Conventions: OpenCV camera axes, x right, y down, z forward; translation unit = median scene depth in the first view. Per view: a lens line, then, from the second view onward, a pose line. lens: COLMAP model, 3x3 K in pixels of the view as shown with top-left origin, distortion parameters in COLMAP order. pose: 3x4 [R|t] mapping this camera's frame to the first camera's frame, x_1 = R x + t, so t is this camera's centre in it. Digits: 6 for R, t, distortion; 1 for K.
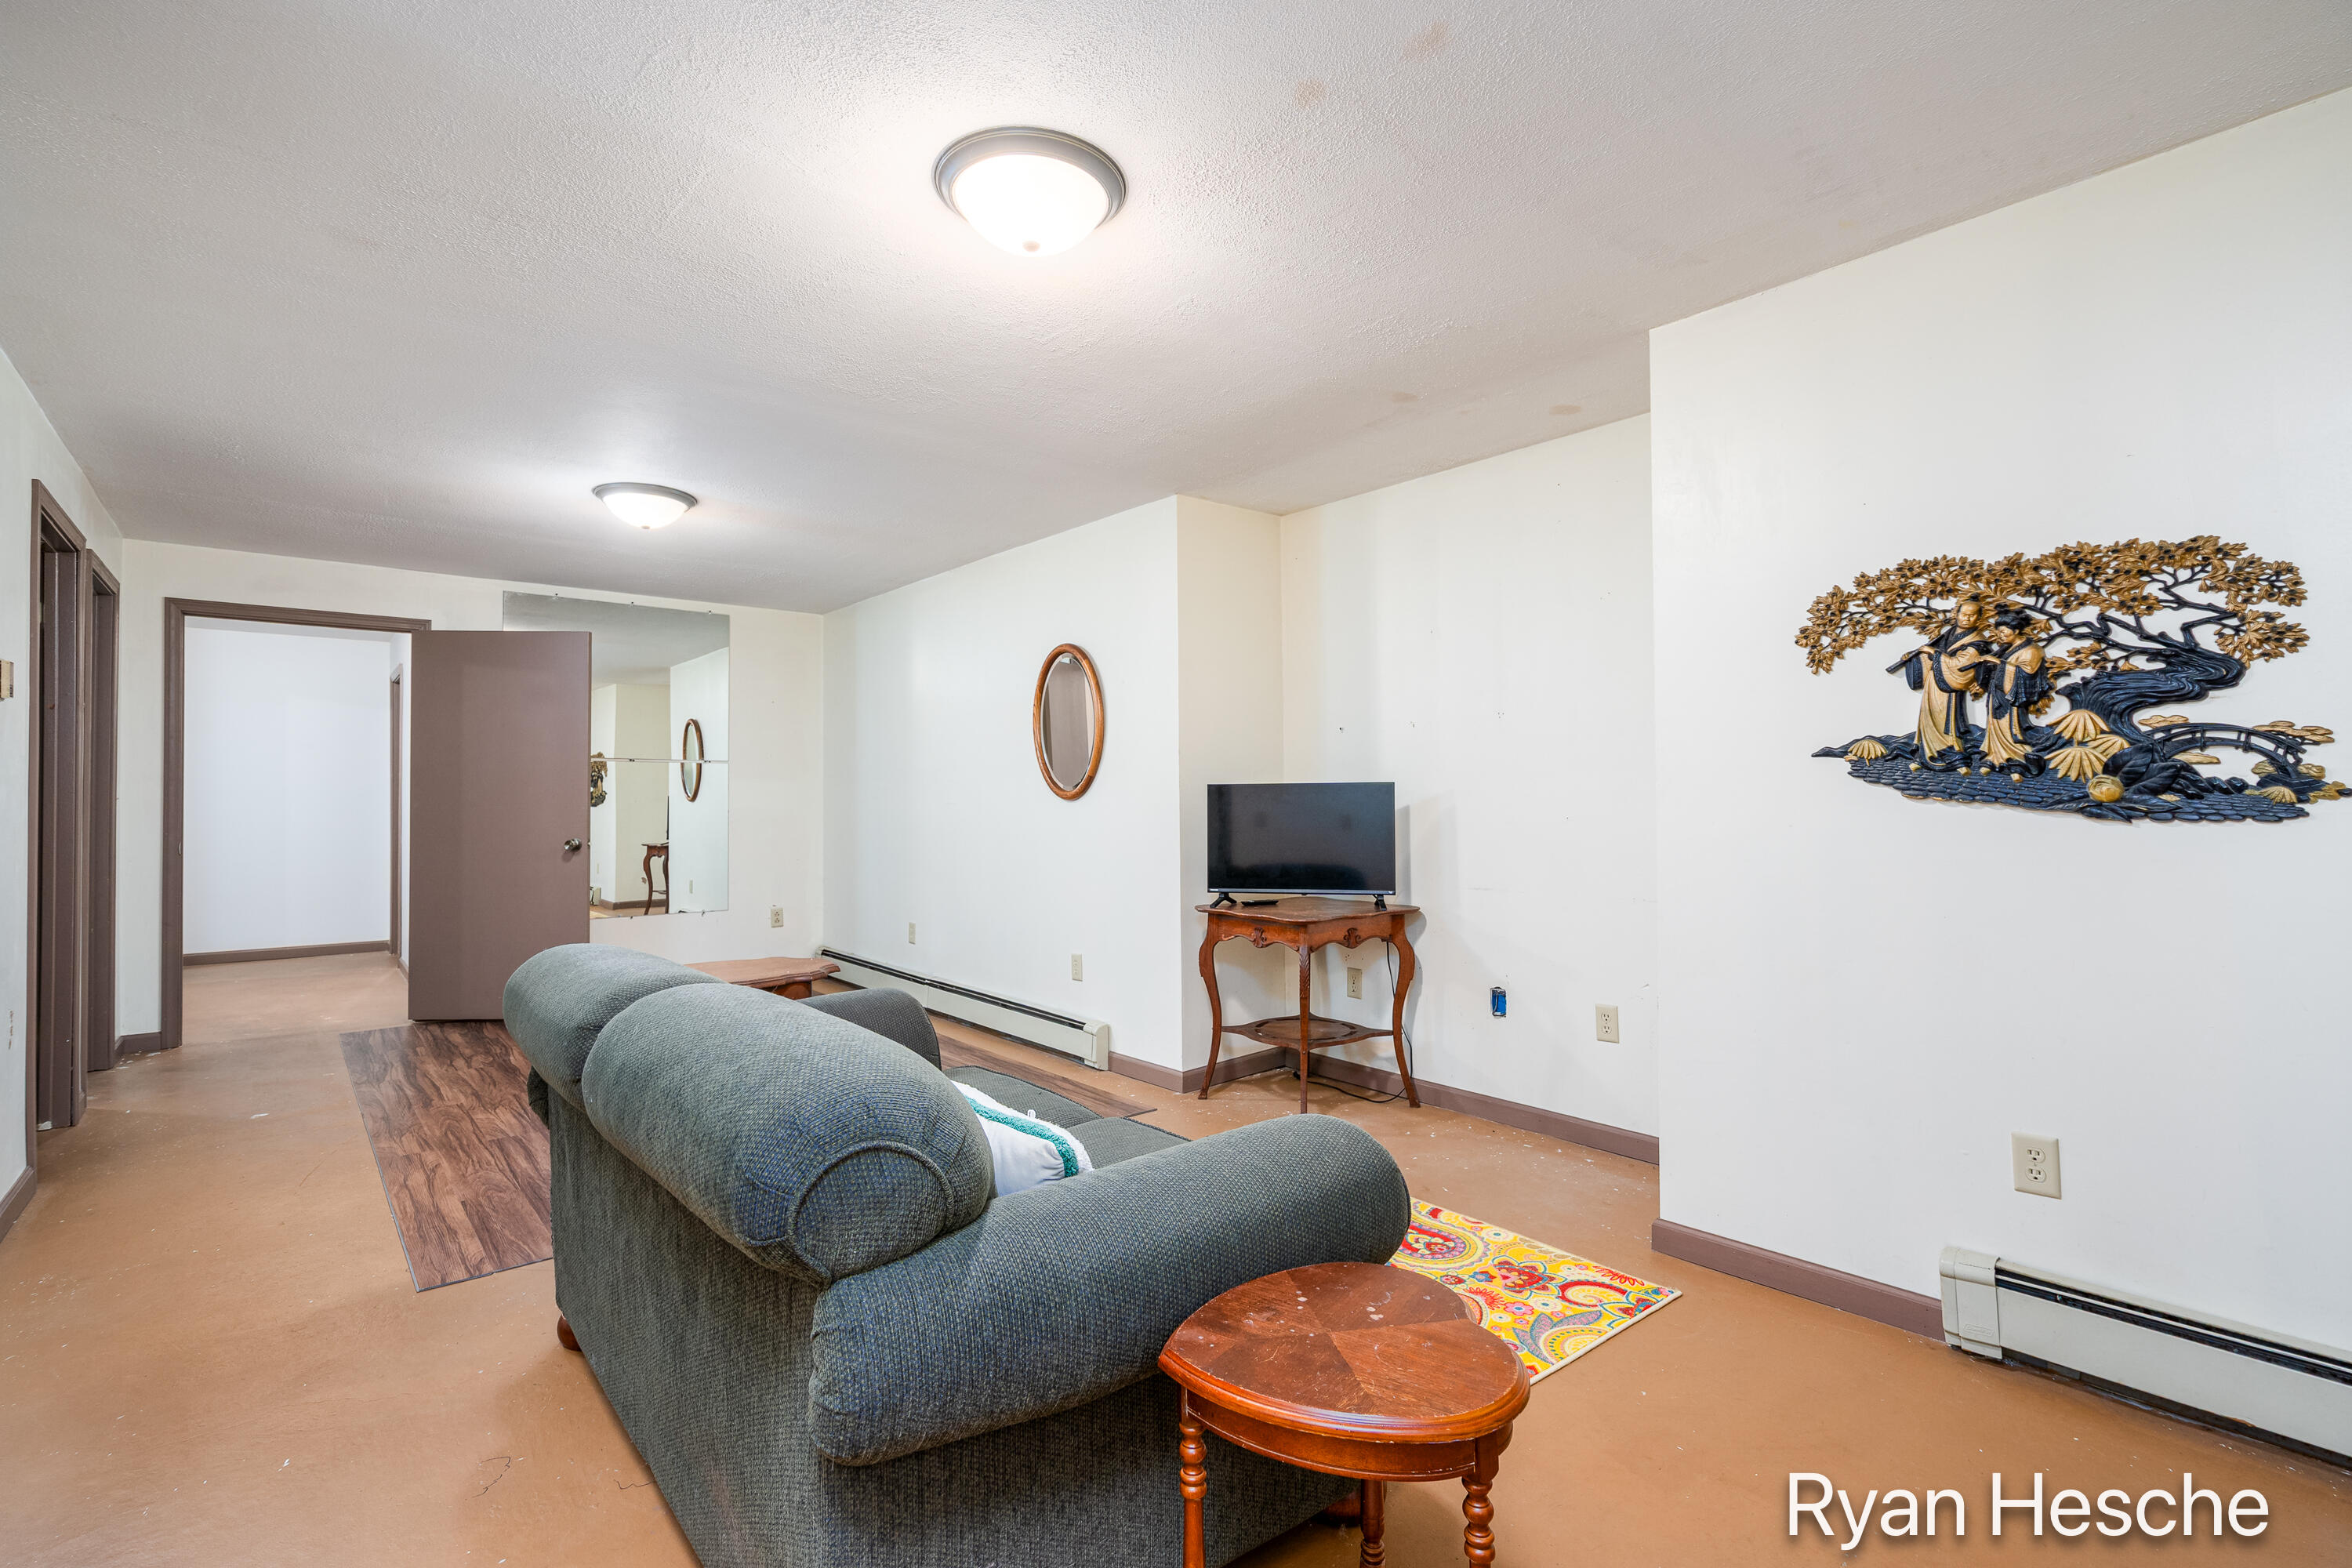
lens RADIAL K [[1078.3, 0, 1170.0], [0, 1078.3, 789.7], [0, 0, 1]] dist [-0.005933, 0.002675]
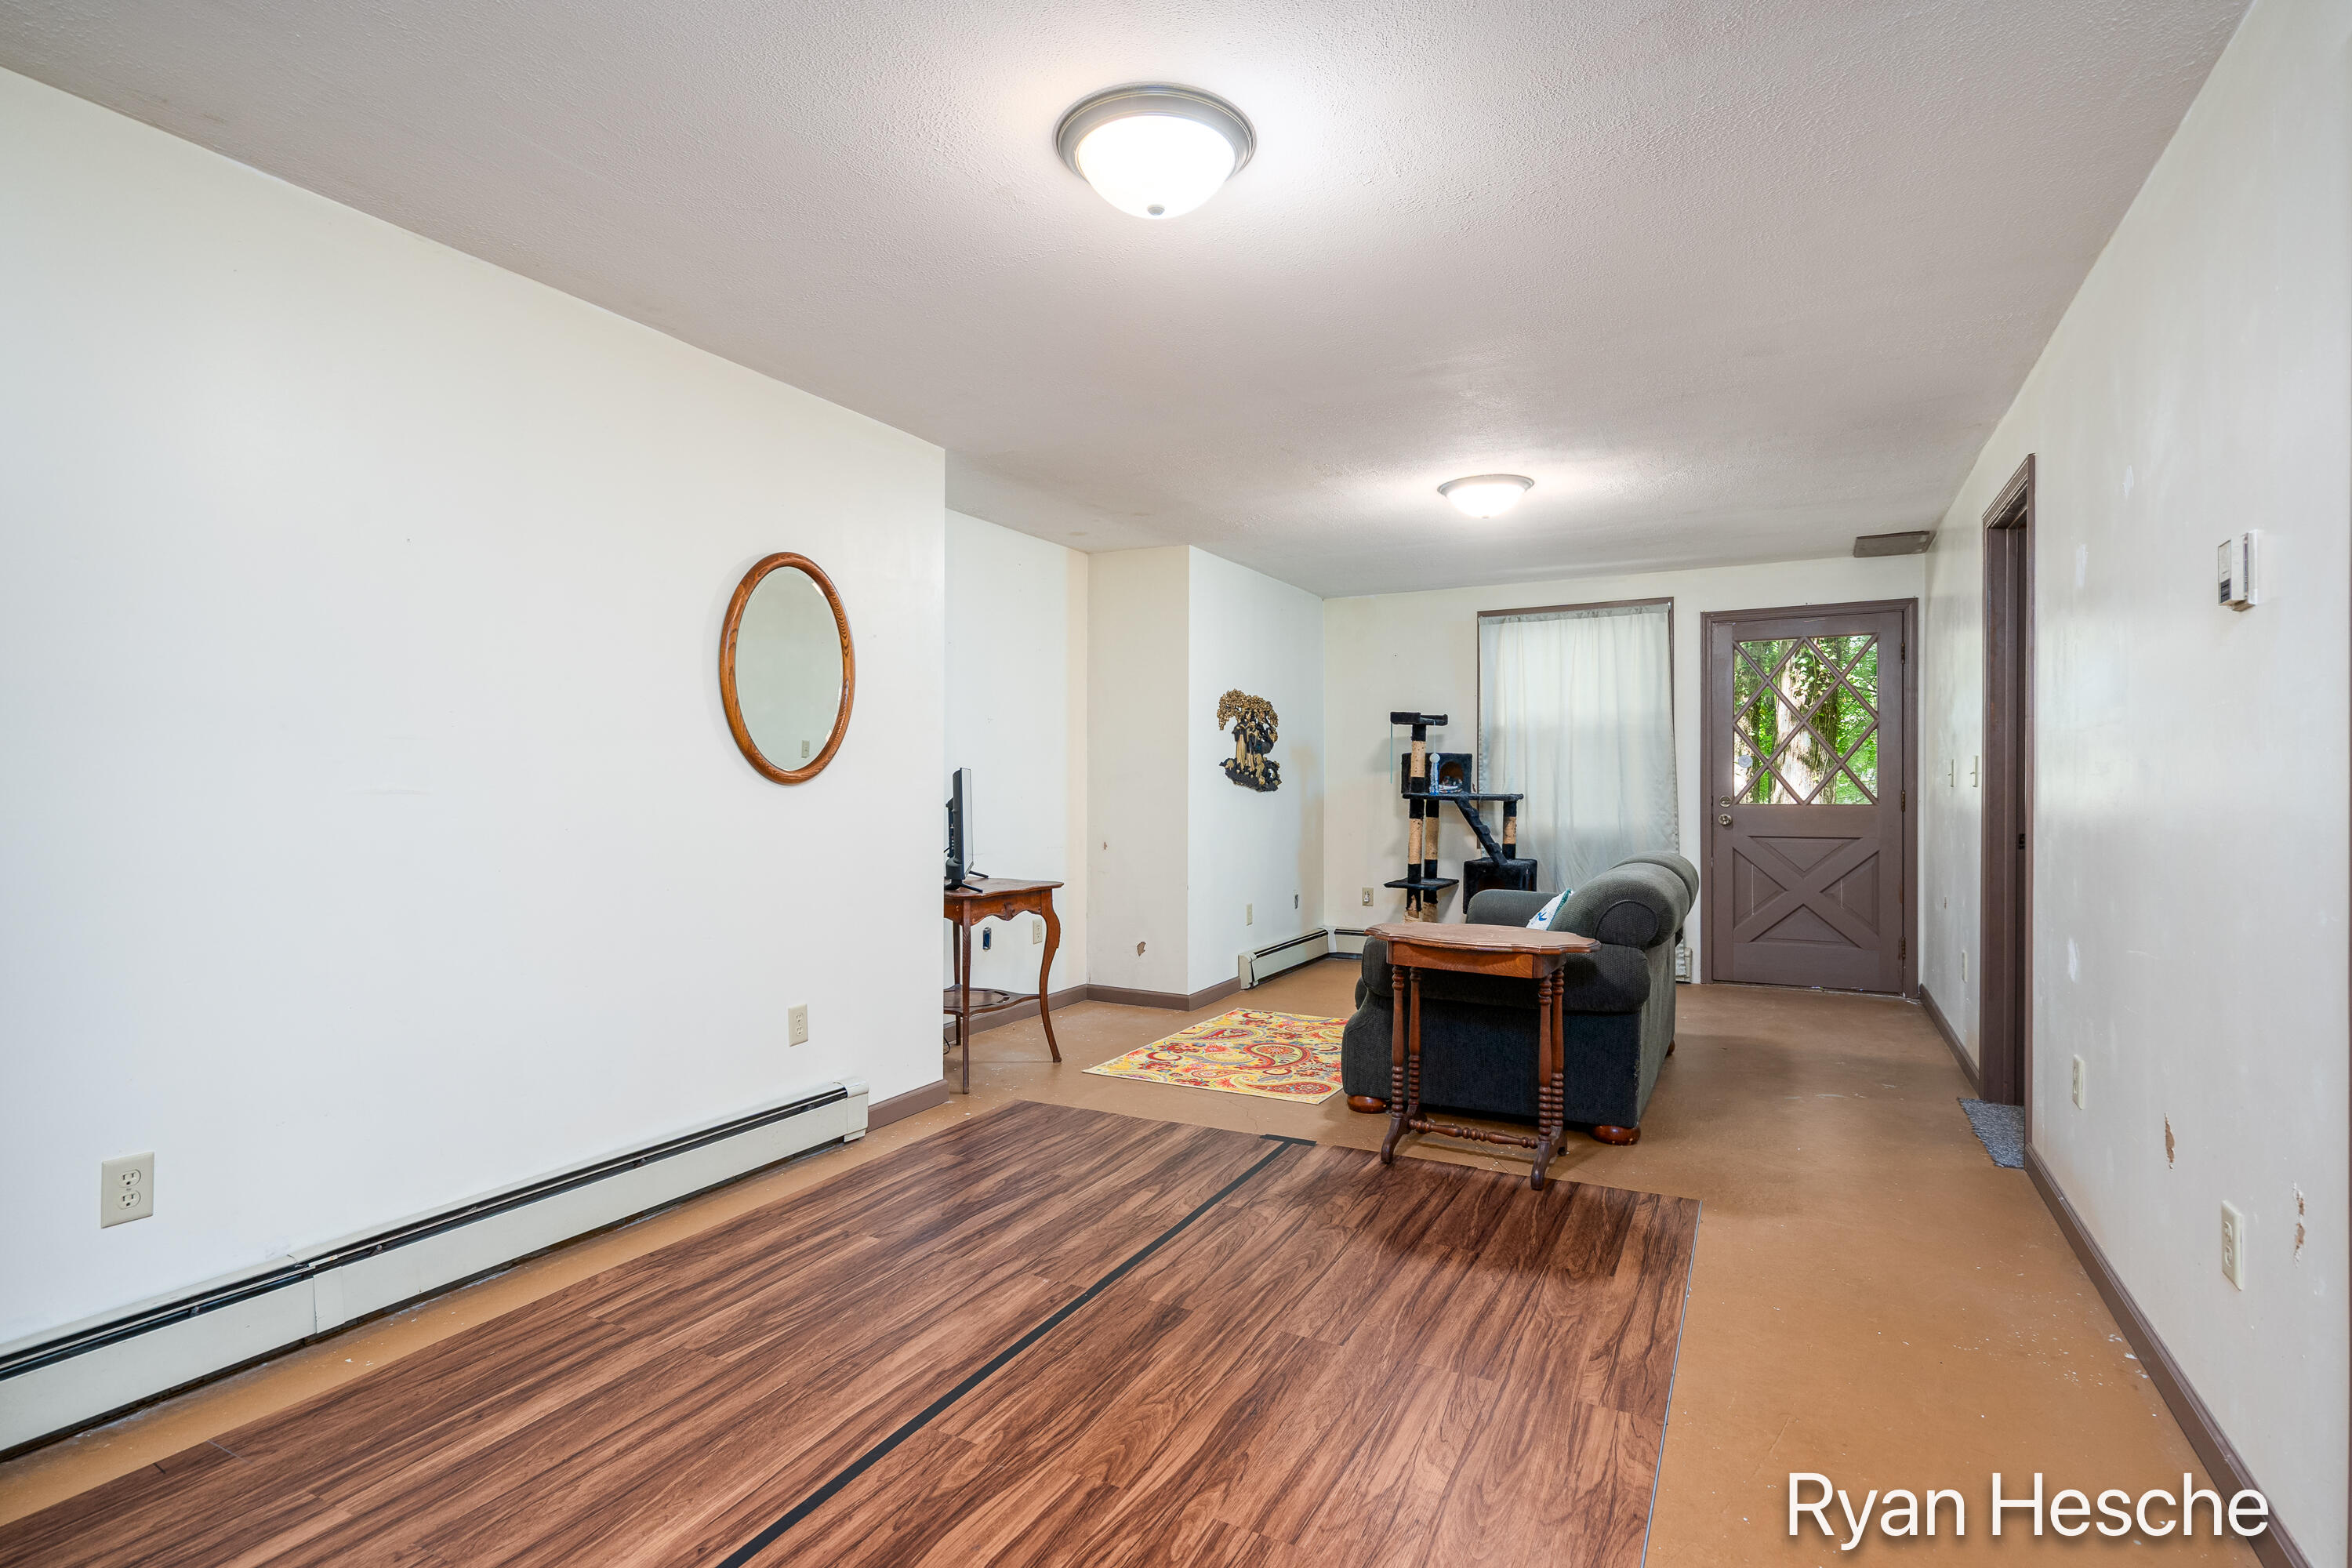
lens RADIAL K [[1158.6, 0, 1171.2], [0, 1158.6, 784.8], [0, 0, 1]] dist [-0.015285, -0.000728]
pose [[-0.386103, 0.007644, 0.922424, -1.382814], [-0.001592, 0.999959, -0.008953, 0.027055], [-0.922454, -0.004925, -0.386075, 1.706459]]
